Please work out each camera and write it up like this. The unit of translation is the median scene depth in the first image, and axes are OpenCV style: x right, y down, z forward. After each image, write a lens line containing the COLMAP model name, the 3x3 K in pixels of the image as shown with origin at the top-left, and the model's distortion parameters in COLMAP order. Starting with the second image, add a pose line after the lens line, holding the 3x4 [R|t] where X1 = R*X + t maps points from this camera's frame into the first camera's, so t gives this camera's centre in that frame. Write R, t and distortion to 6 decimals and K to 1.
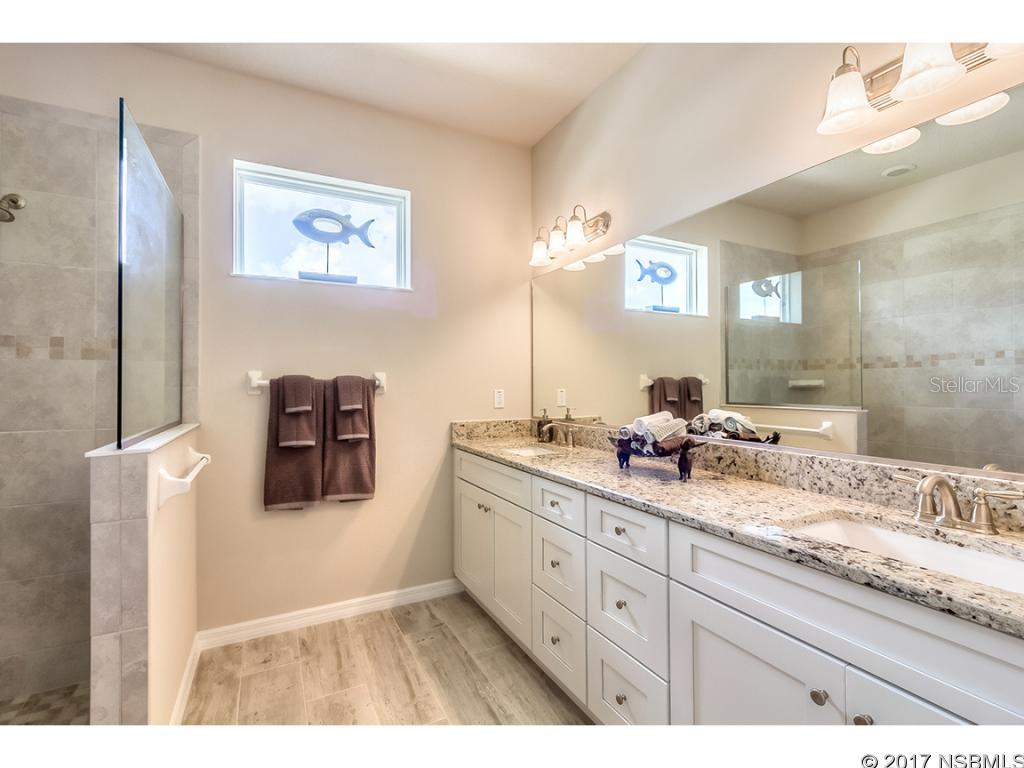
lens RADIAL K [[478.0, 0, 518.1], [0, 478.0, 377.3], [0, 0, 1]] dist [0.000838, 0.000168]
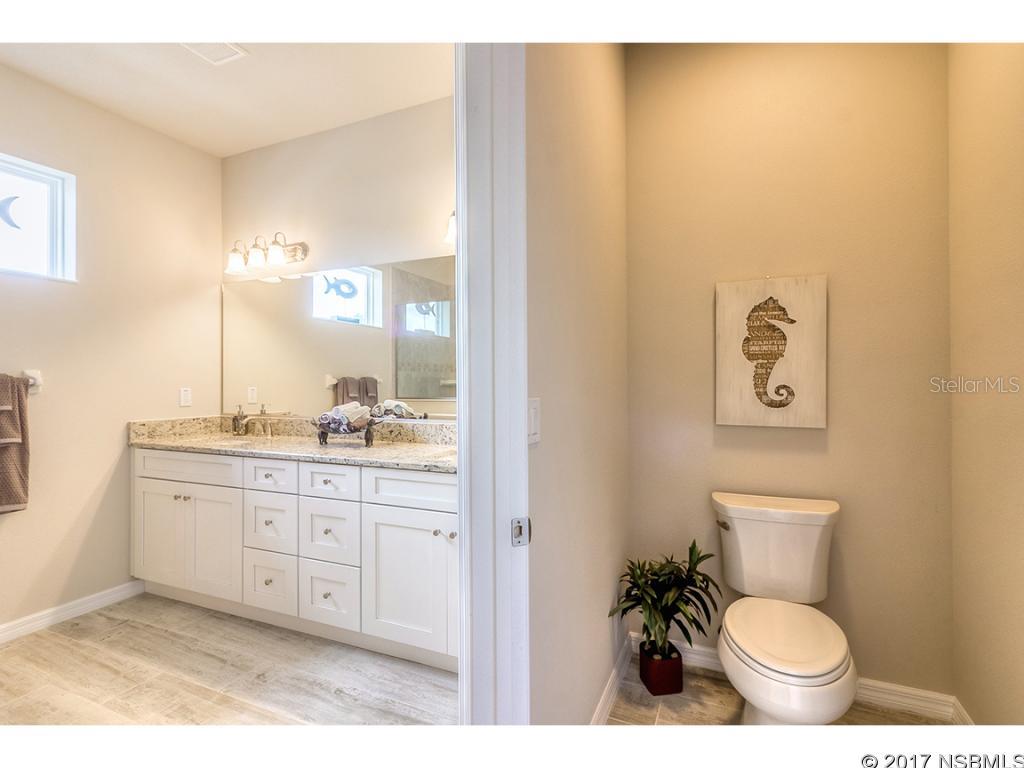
lens RADIAL K [[478.0, 0, 518.1], [0, 478.0, 377.3], [0, 0, 1]] dist [0.000838, 0.000168]
pose [[0.789394, 0.006155, 0.613856, -0.128801], [-0.007521, 0.999972, -0.000355, -0.003245], [-0.613841, -0.004337, 0.789418, -0.296647]]
